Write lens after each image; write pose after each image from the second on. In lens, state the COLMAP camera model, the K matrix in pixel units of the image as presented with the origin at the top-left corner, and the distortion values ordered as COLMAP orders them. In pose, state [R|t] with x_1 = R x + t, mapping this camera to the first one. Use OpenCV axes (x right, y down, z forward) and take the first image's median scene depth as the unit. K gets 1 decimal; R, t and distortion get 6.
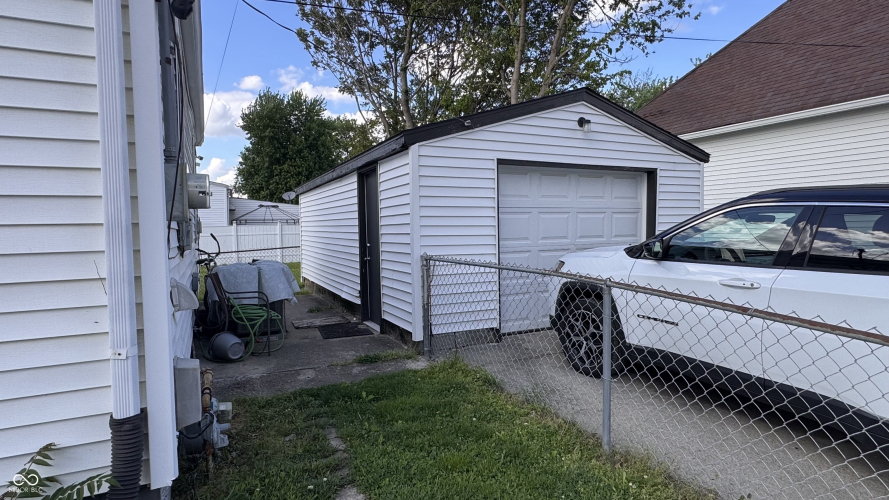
lens RADIAL K [[484.4, 0, 445.3], [0, 484.4, 251.0], [0, 0, 1]] dist [0.001341, 0.000020]
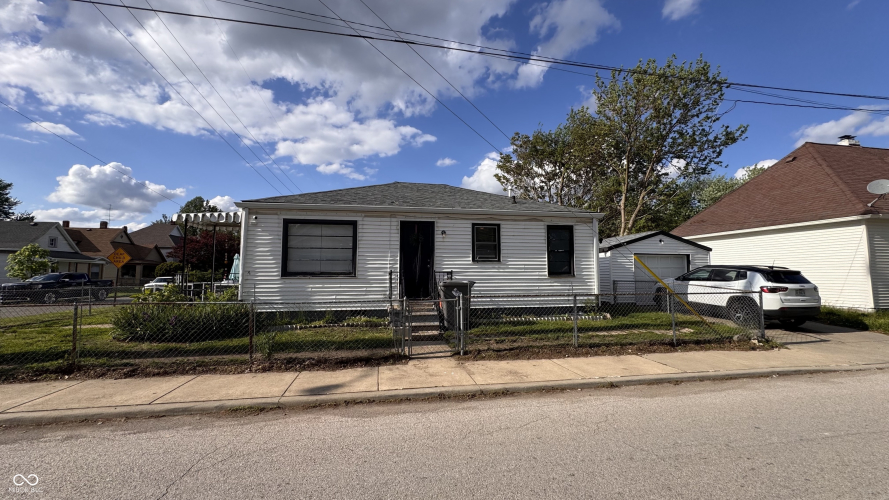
lens RADIAL K [[352.6, 0, 442.1], [0, 352.6, 247.7], [0, 0, 1]] dist [0.001522, 0.000066]
pose [[0.957497, -0.011796, -0.288201, -0.276758], [-0.025195, 0.991924, -0.124308, 0.069194], [0.287340, 0.126286, 0.949467, -1.047536]]
